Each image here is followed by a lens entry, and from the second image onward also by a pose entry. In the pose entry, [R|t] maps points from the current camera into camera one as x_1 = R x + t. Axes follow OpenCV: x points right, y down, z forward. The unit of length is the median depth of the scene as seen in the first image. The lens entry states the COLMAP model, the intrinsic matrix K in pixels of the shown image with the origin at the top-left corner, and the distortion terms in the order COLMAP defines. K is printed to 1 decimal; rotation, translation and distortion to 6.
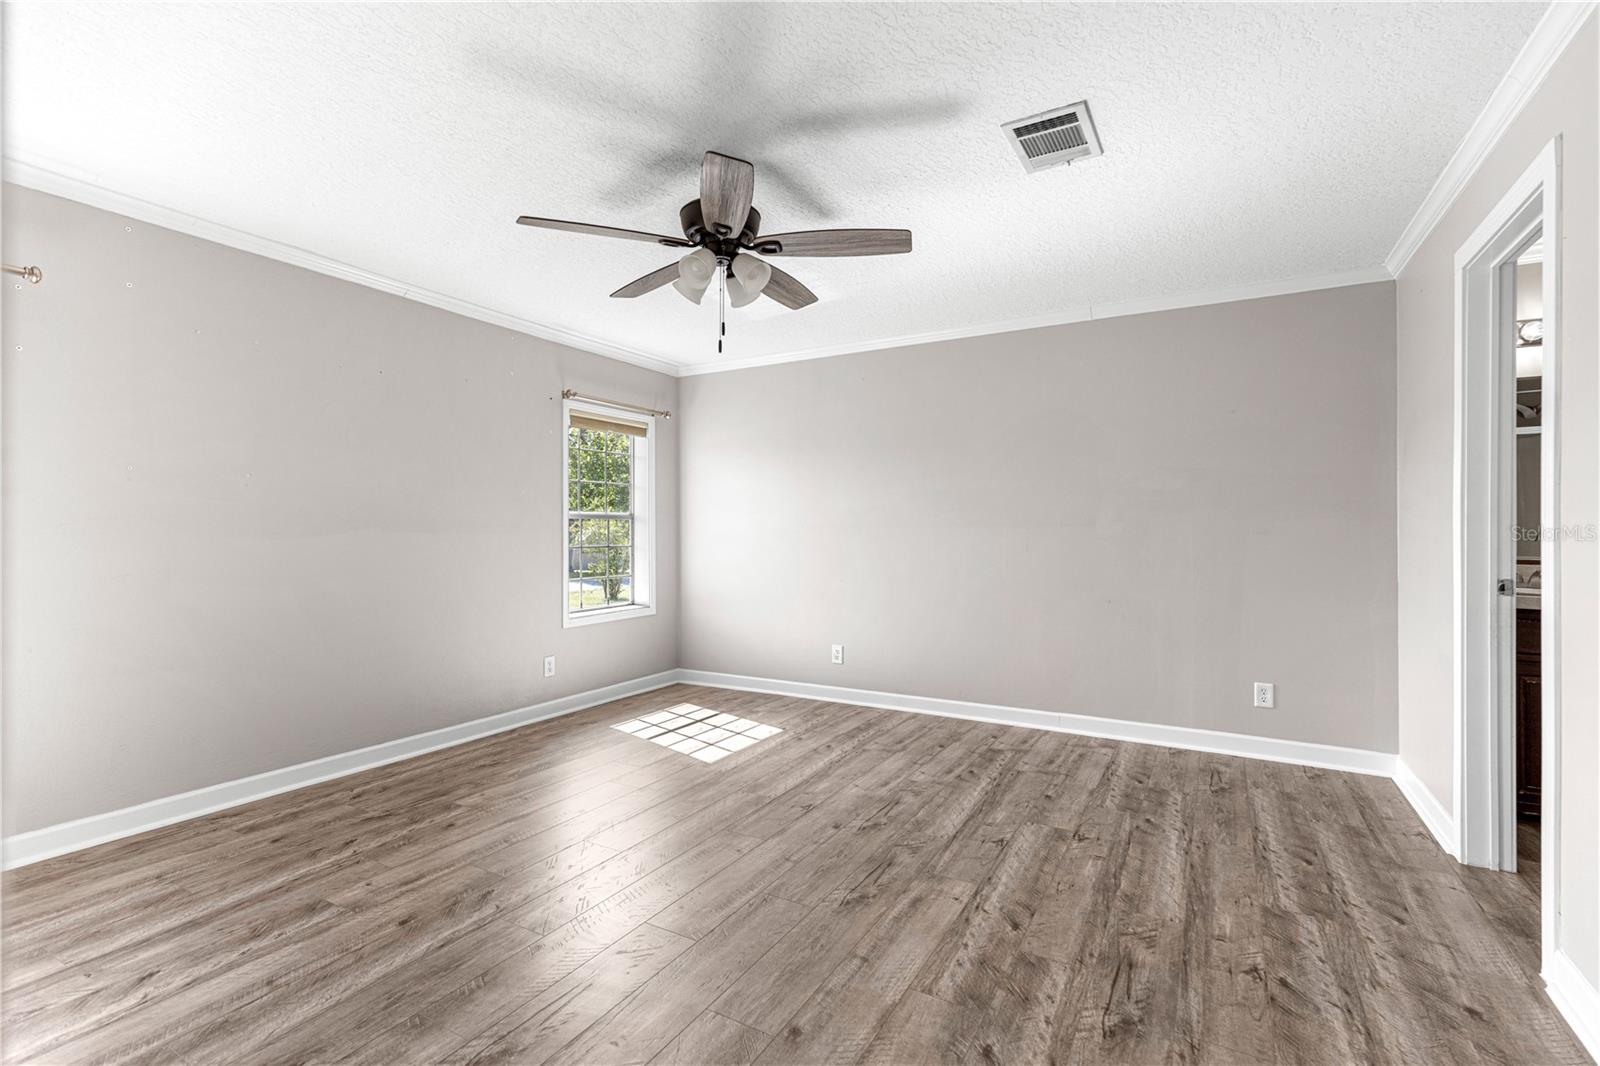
lens RADIAL K [[721.9, 0, 802.5], [0, 721.9, 533.3], [0, 0, 1]] dist [0.009752, -0.000328]
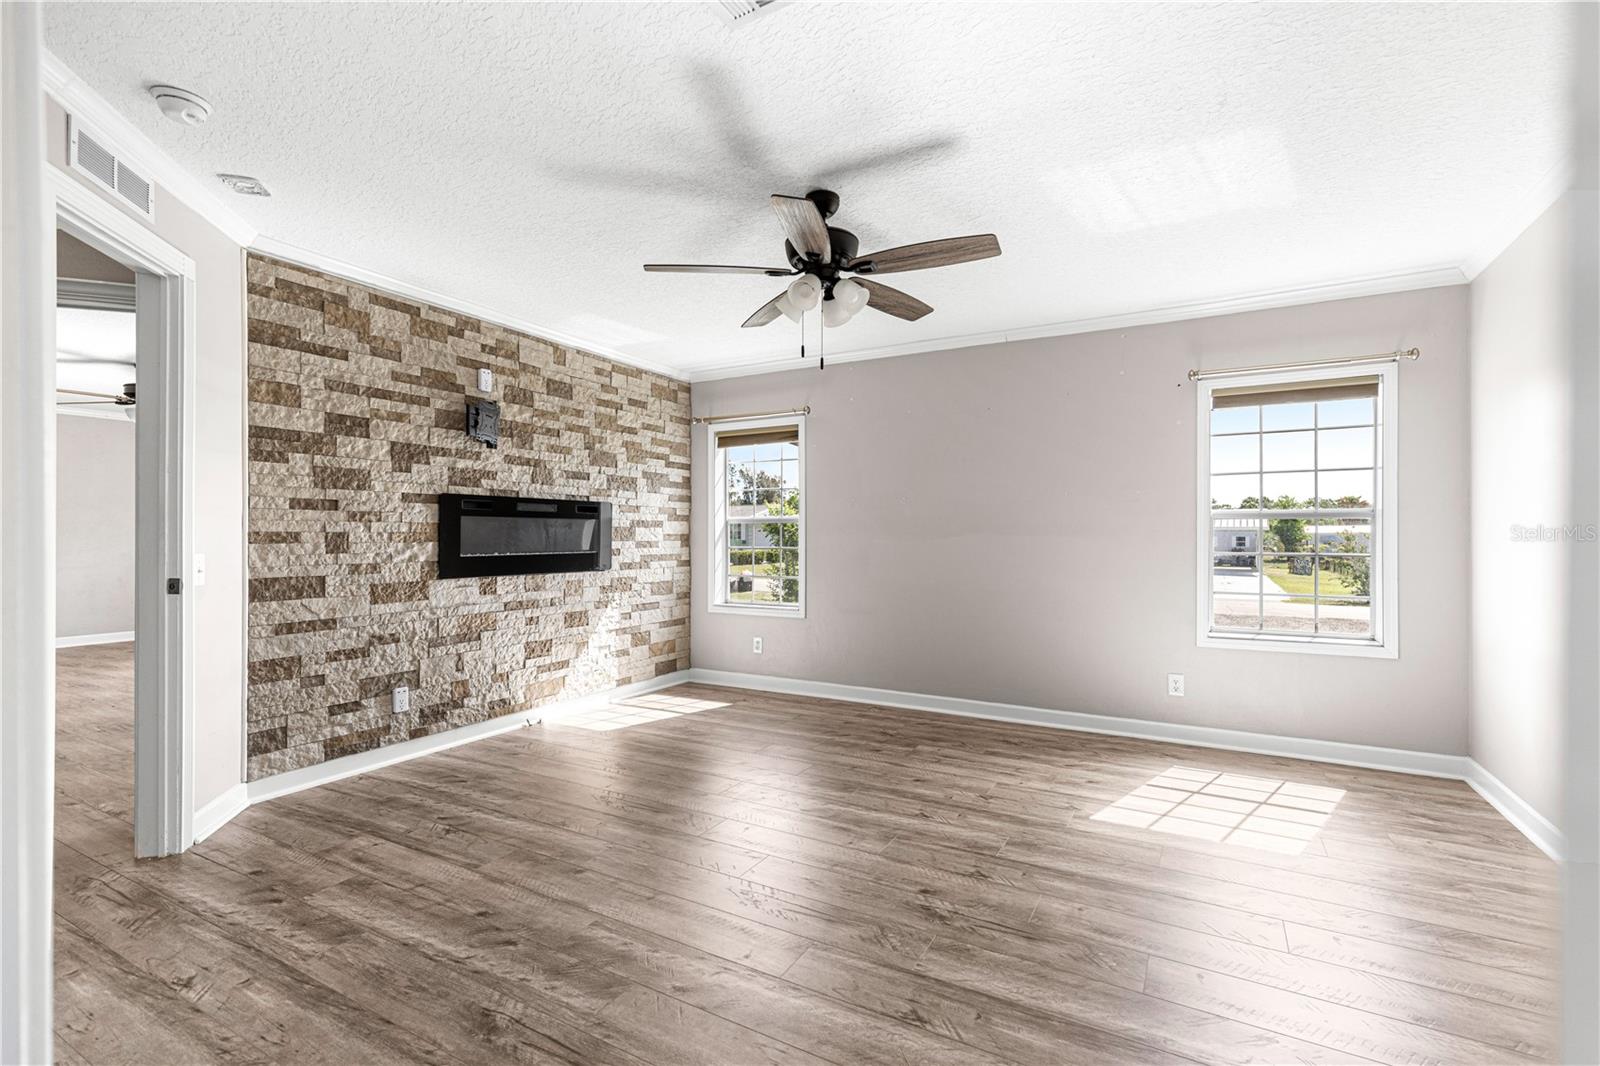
lens RADIAL K [[721.9, 0, 802.5], [0, 721.9, 533.3], [0, 0, 1]] dist [0.009752, -0.000328]
pose [[0.010420, -0.003846, -0.999938, 0.767479], [-0.003702, 0.999986, -0.003884, 0.003460], [0.999939, 0.003742, 0.010405, 0.752694]]
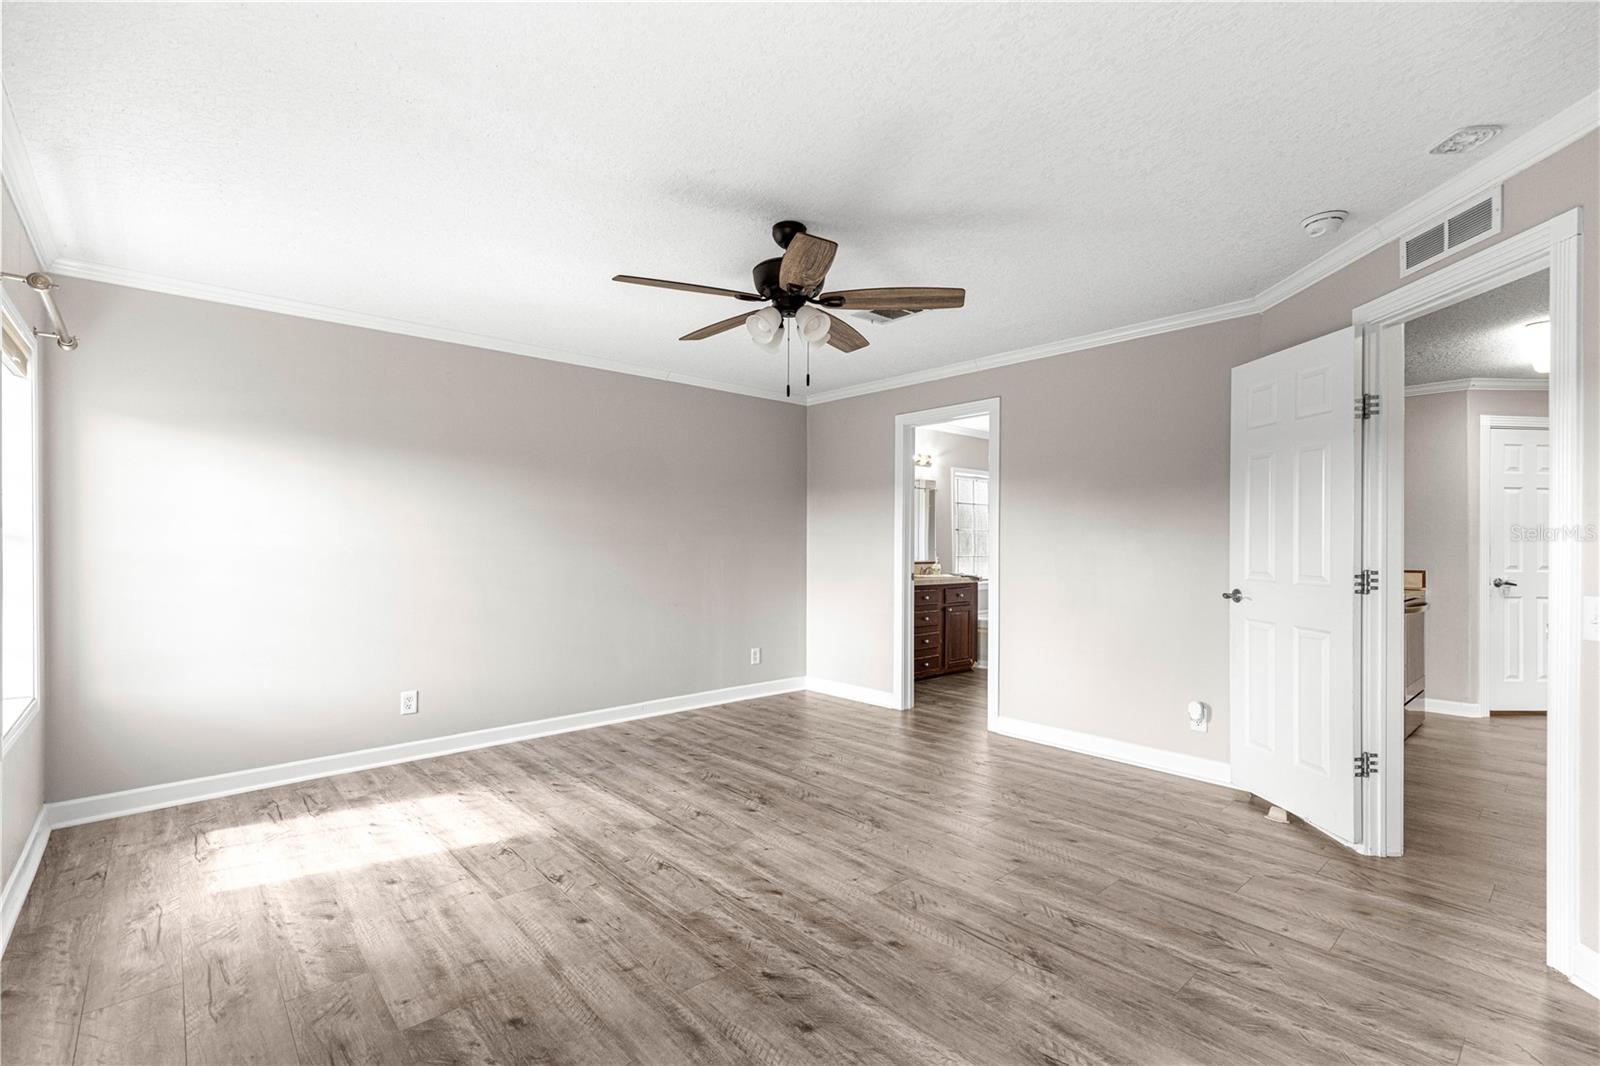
lens RADIAL K [[721.9, 0, 802.5], [0, 721.9, 533.3], [0, 0, 1]] dist [0.009752, -0.000328]
pose [[0.313149, 0.011528, 0.949634, -0.911037], [0.000546, 0.999924, -0.012319, -0.019819], [-0.949704, 0.004376, 0.313119, 0.494828]]
